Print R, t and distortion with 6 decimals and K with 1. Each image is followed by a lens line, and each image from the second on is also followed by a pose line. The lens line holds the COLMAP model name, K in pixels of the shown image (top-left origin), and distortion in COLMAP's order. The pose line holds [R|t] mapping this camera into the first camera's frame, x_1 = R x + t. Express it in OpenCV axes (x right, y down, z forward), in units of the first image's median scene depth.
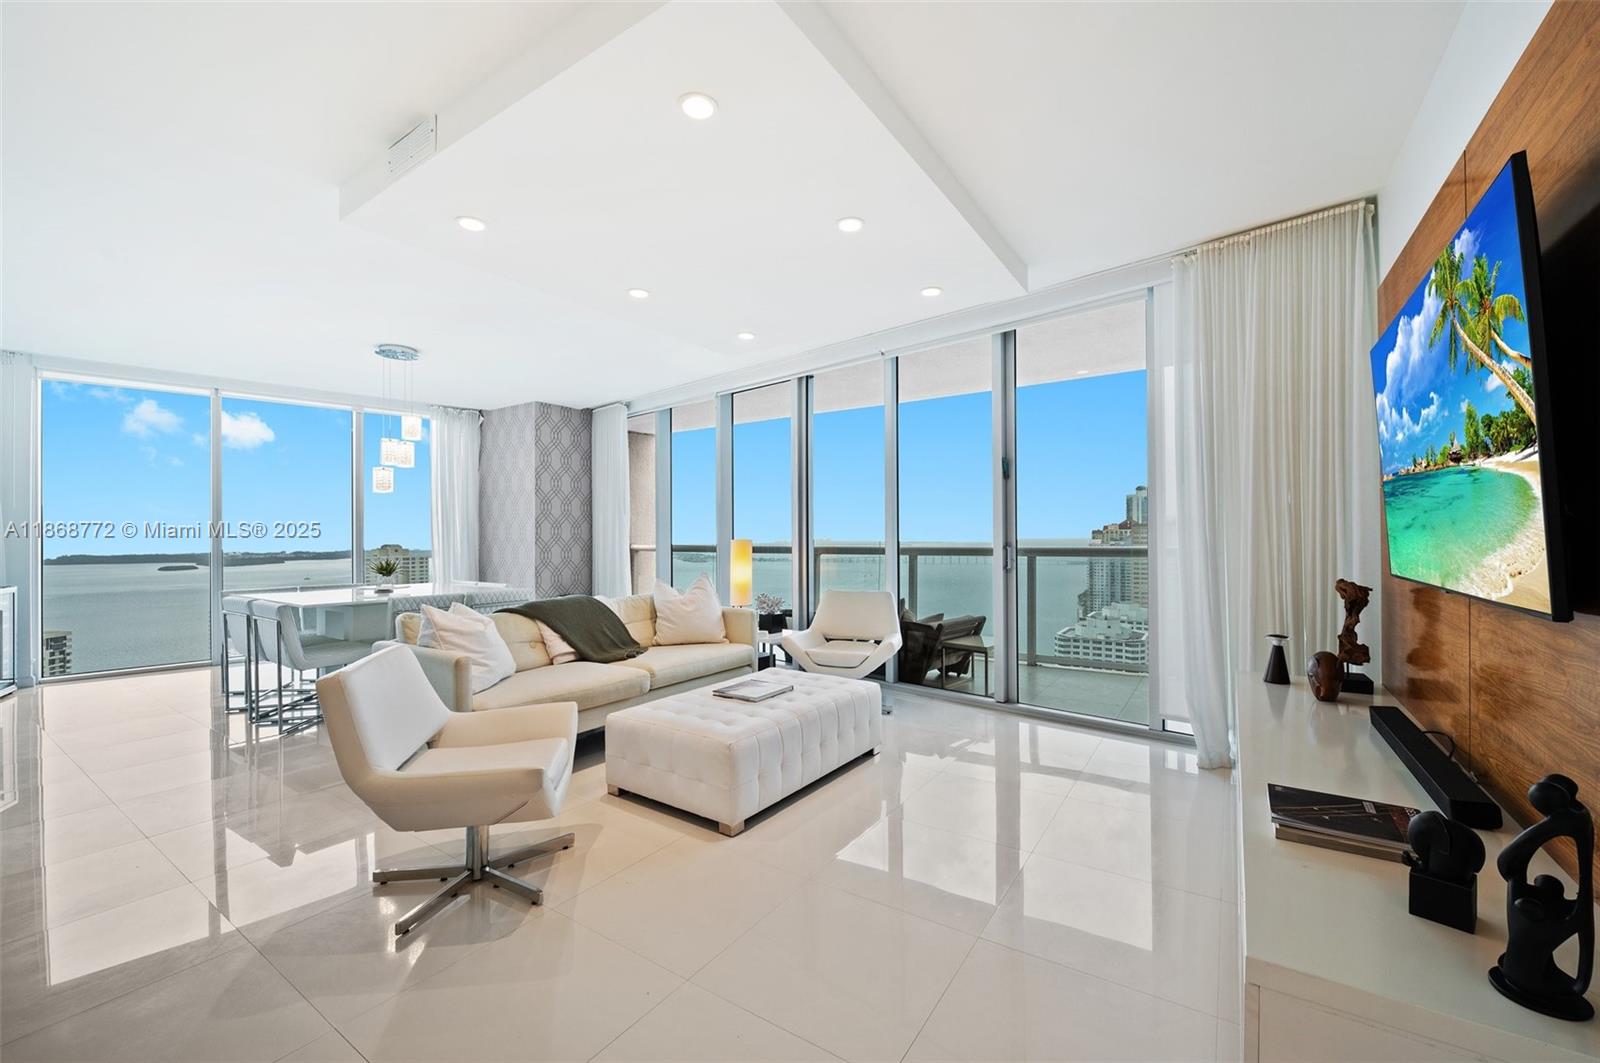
lens RADIAL K [[632.8, 0, 801.9], [0, 632.8, 534.3], [0, 0, 1]] dist [-0.006117, -0.000731]
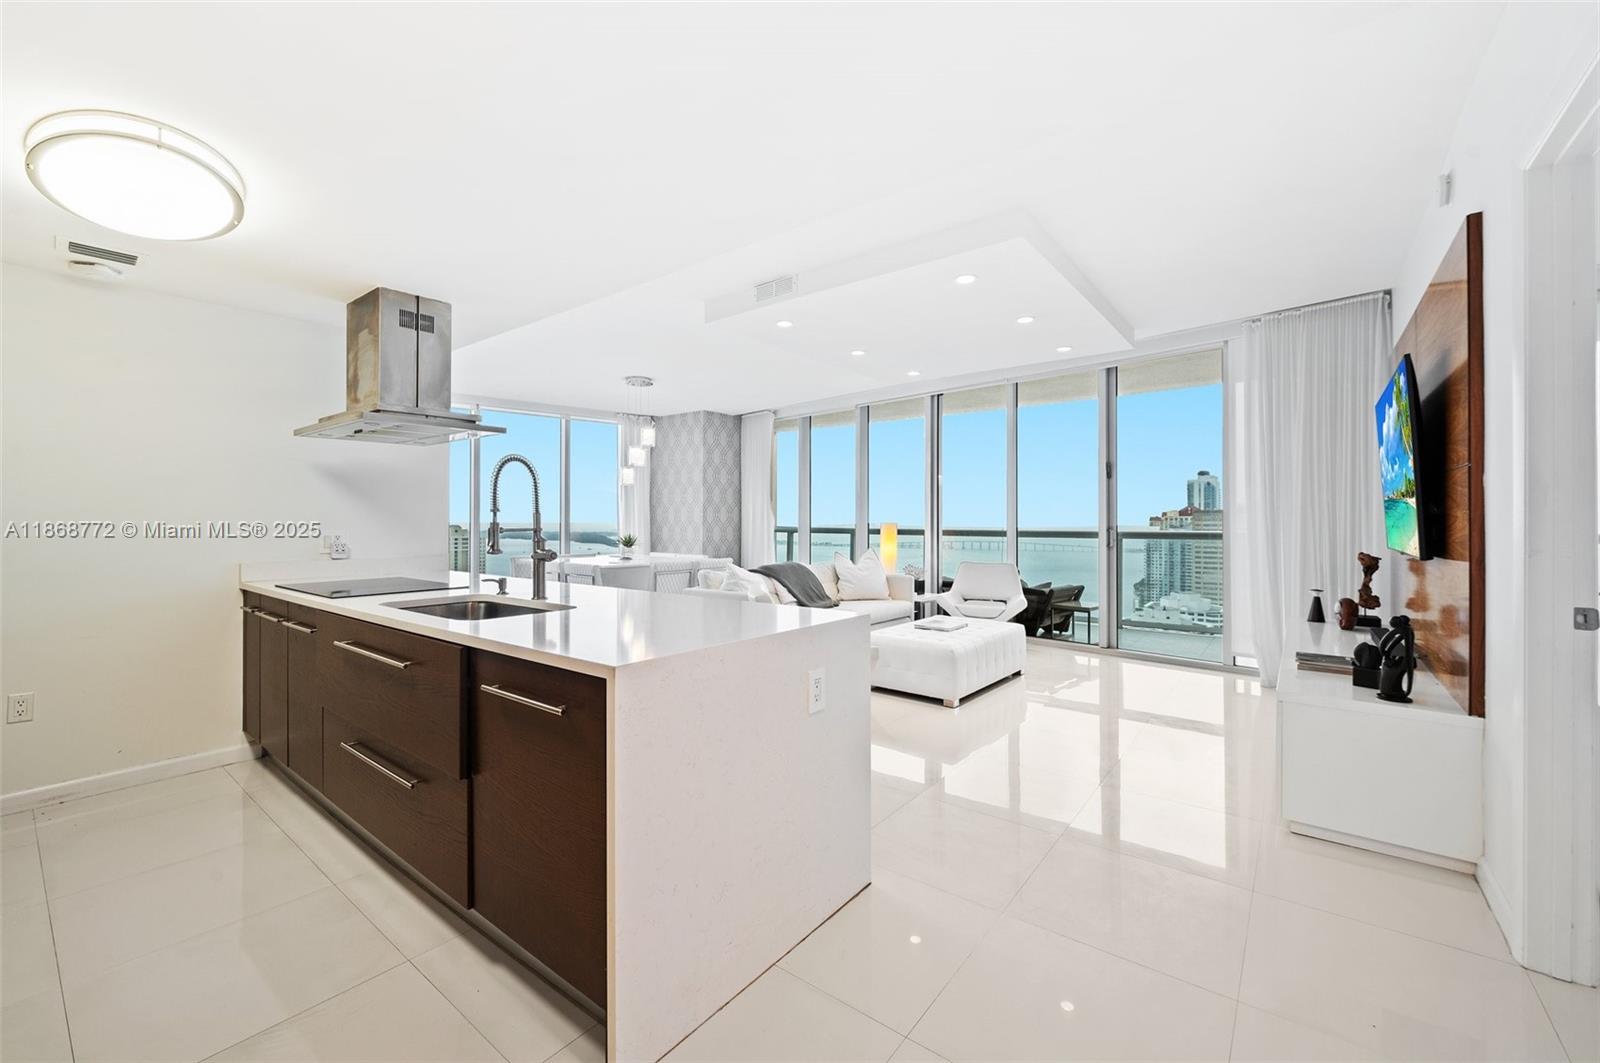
lens RADIAL K [[632.8, 0, 795.2], [0, 632.8, 513.5], [0, 0, 1]] dist [-0.006117, -0.000731]
pose [[0.996713, 0.007950, -0.080623, -0.215669], [-0.008575, 0.999936, -0.007407, 0.000661], [0.080559, 0.008074, 0.996717, -0.354896]]
